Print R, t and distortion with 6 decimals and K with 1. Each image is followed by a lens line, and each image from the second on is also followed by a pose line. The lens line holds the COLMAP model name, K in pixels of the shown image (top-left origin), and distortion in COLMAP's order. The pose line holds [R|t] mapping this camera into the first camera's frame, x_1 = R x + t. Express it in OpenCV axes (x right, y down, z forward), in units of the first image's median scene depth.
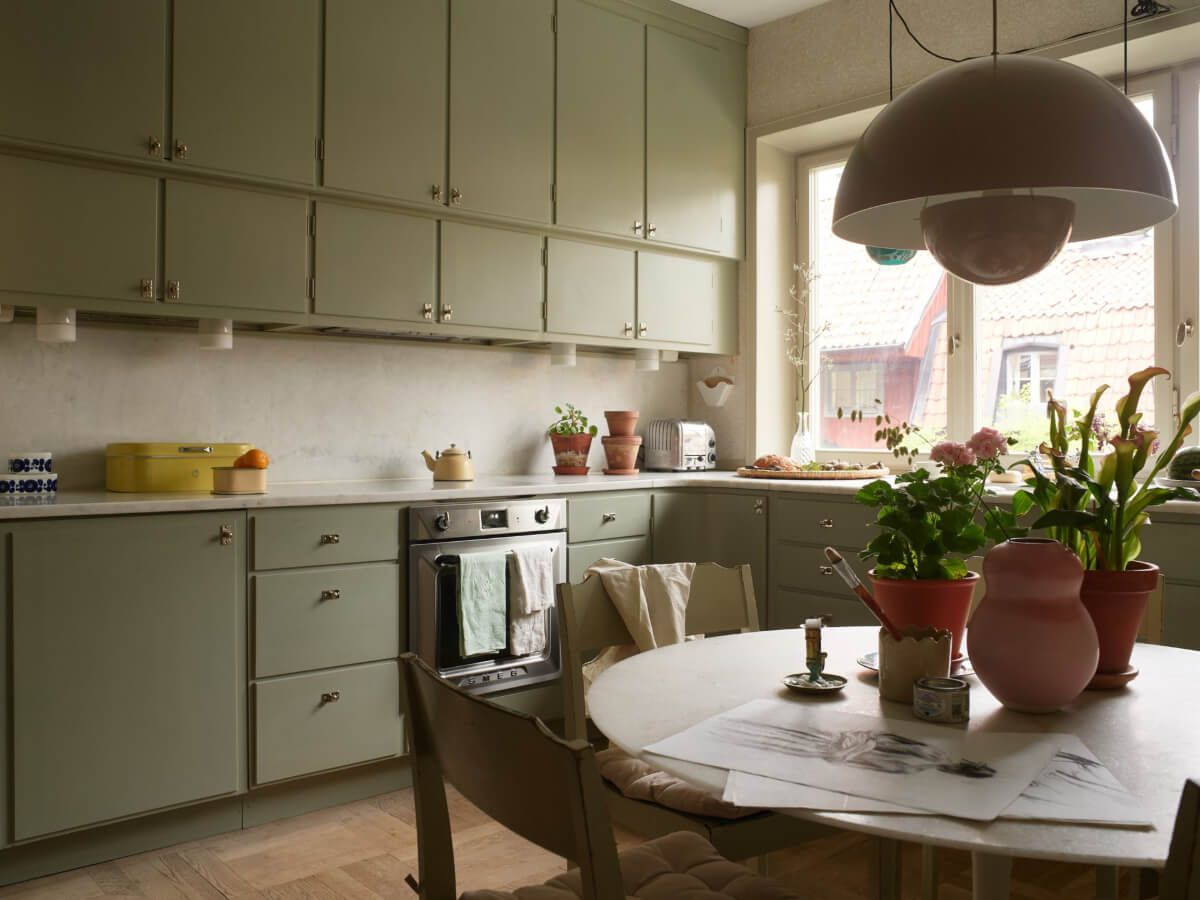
lens RADIAL K [[1063.3, 0, 594.3], [0, 1063.3, 436.5], [0, 0, 1]] dist [-0.095249, 0.109249]
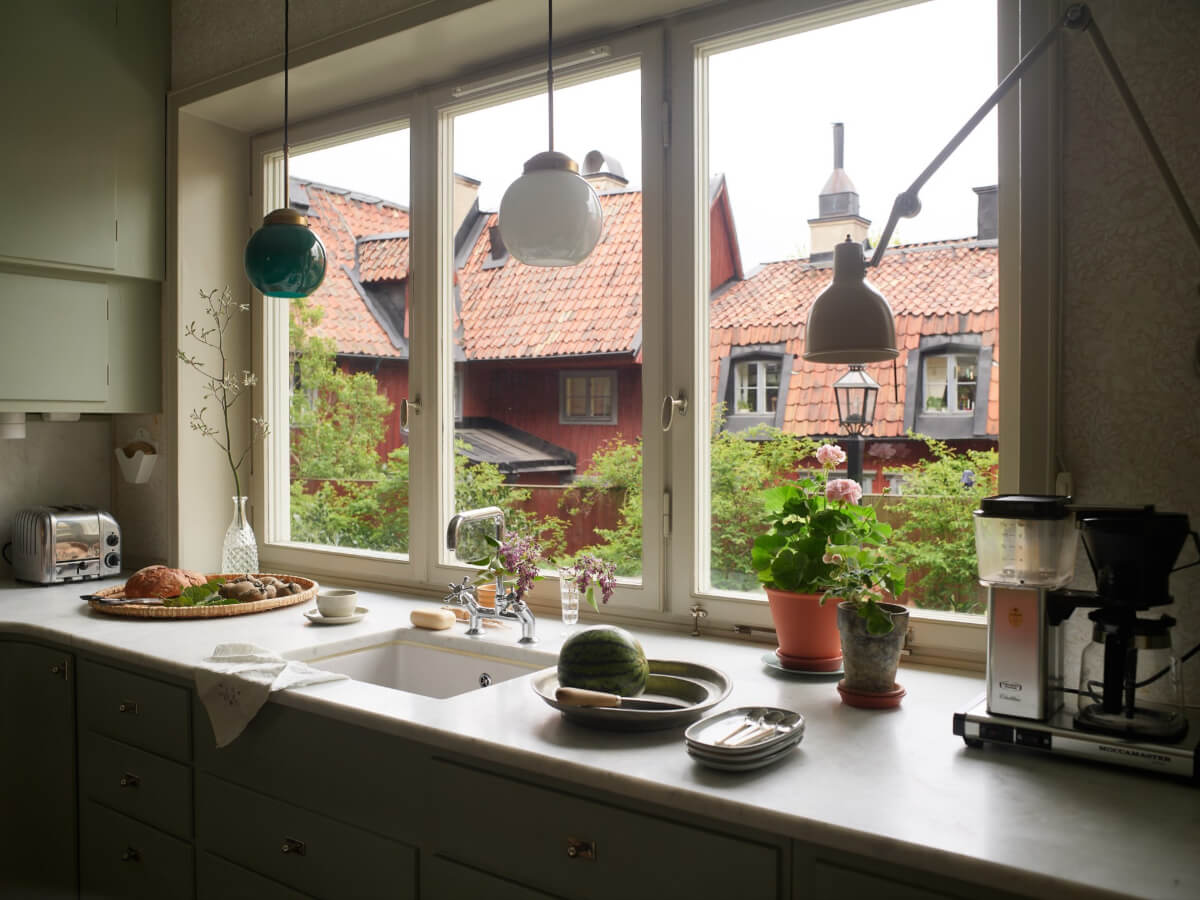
lens RADIAL K [[1040.9, 0, 600.0], [0, 1040.9, 450.0], [0, 0, 1]] dist [-0.065949, 0.068344]
pose [[0.978498, -0.006440, 0.206154, 0.344188], [0.002636, 0.999821, 0.018718, -0.078435], [-0.206237, -0.017772, 0.978341, 0.314231]]
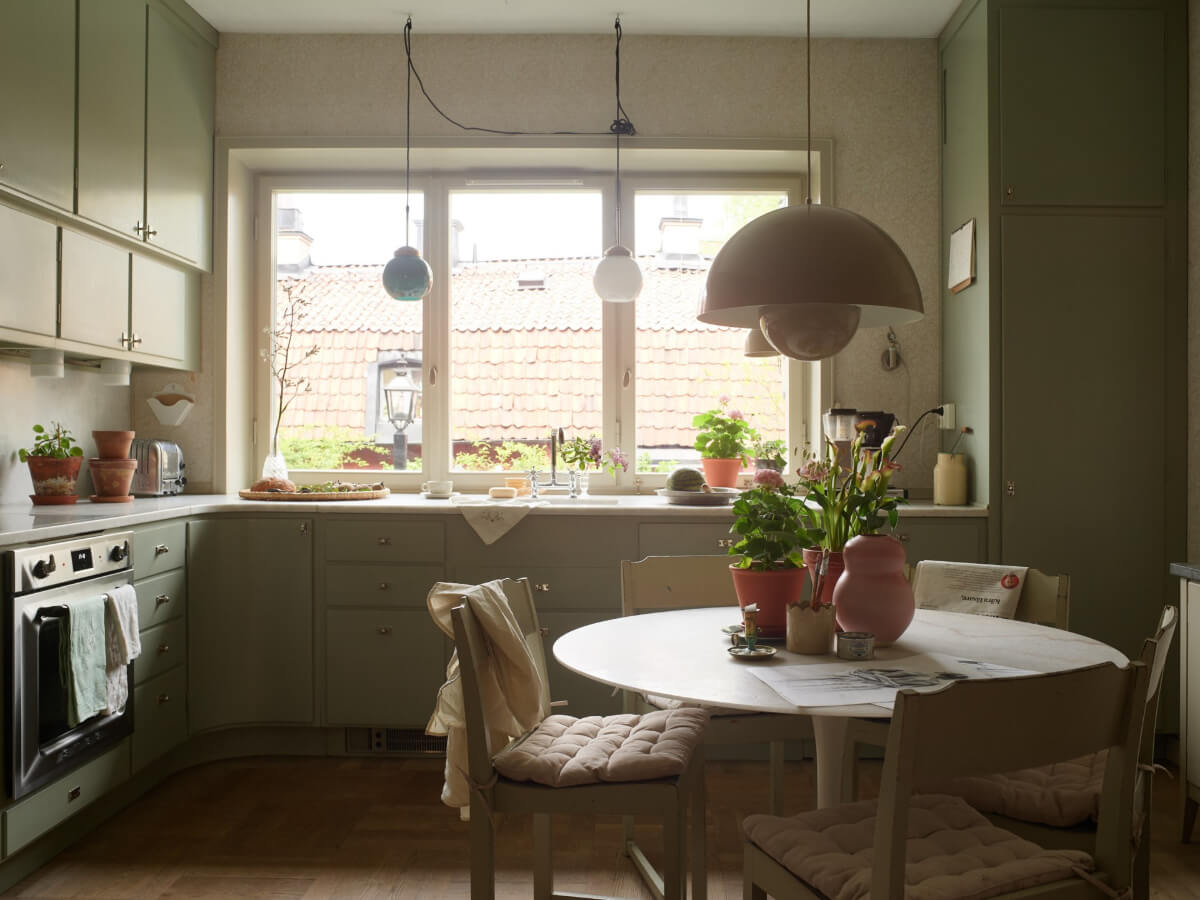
lens RADIAL K [[1067.1, 0, 653.5], [0, 1067.1, 449.4], [0, 0, 1]] dist [-0.081311, 0.068926]
pose [[0.656601, 0.000259, 0.754238, -0.378931], [-0.000840, 1.000000, 0.000388, -0.010181], [-0.754237, -0.000888, 0.656601, 0.089274]]
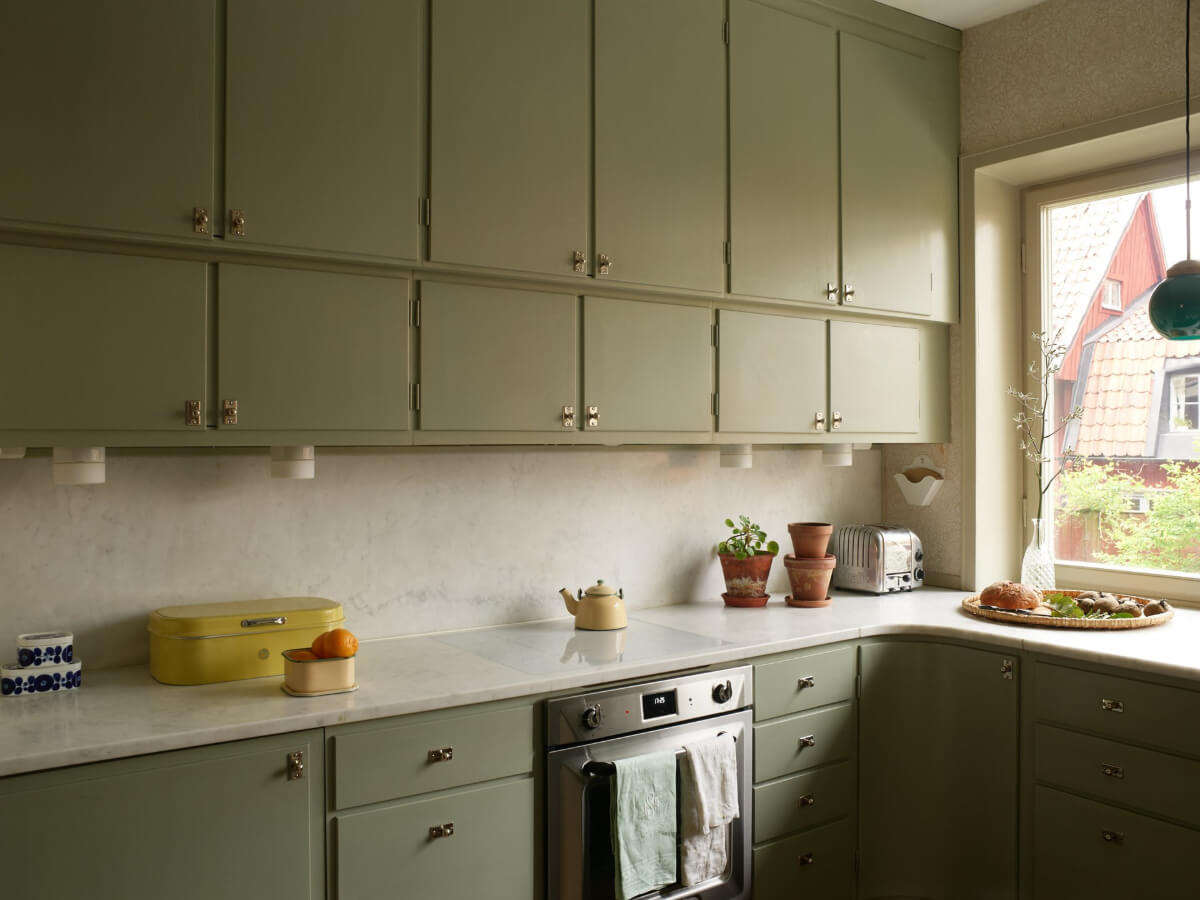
lens RADIAL K [[1040.6, 0, 591.3], [0, 1040.6, 445.9], [0, 0, 1]] dist [-0.082047, 0.076062]
pose [[0.993049, -0.004267, -0.117622, -0.049527], [0.003961, 0.999988, -0.002836, -0.089493], [0.117633, 0.002351, 0.993054, 0.243480]]
